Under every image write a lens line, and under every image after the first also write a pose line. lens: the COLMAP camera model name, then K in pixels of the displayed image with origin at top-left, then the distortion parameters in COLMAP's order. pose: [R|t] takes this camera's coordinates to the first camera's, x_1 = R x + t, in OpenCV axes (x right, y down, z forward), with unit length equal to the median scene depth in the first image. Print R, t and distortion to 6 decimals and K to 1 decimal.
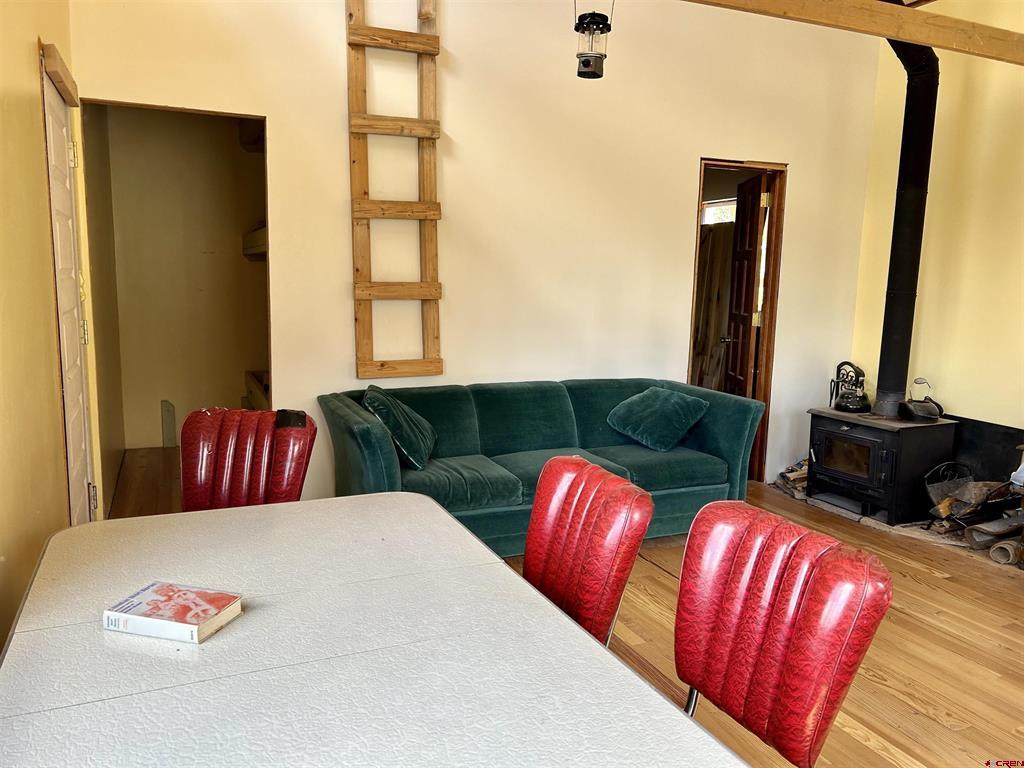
lens RADIAL K [[774.9, 0, 505.3], [0, 774.9, 396.7], [0, 0, 1]] dist [0.044089, -0.071183]
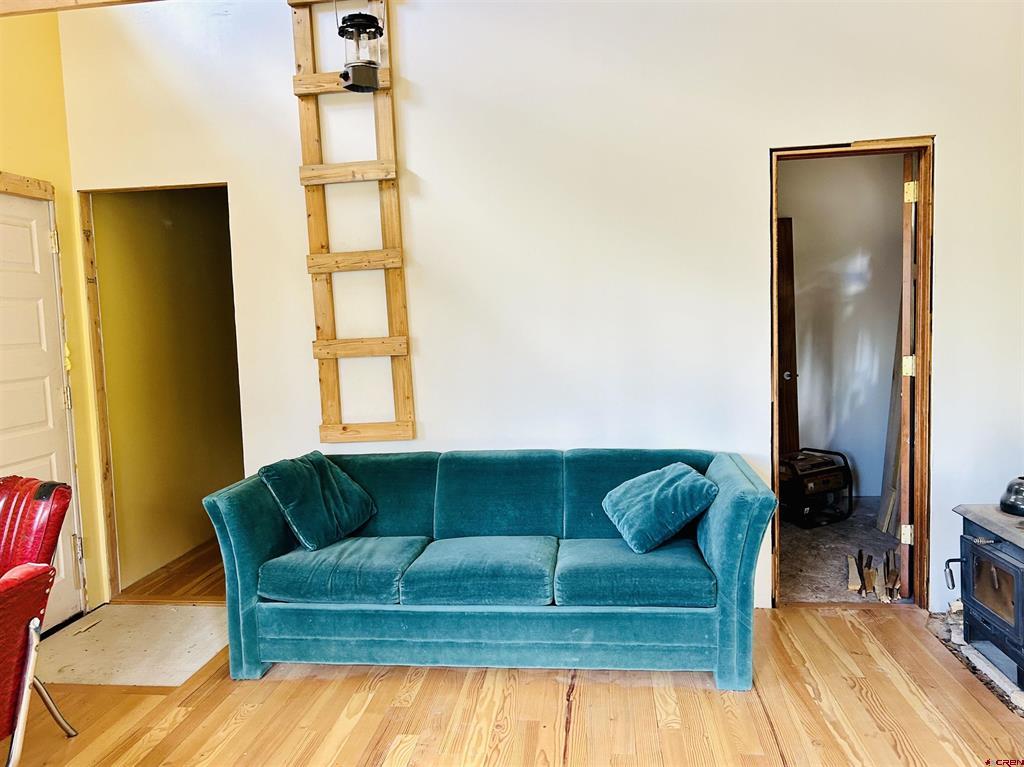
lens RADIAL K [[822.8, 0, 491.1], [0, 822.8, 393.6], [0, 0, 1]] dist [0.039298, -0.048987]
pose [[0.858273, -0.003755, -0.513180, 0.491995], [-0.025703, 0.998404, -0.050294, -0.037883], [0.512550, 0.056356, 0.856806, 0.250817]]
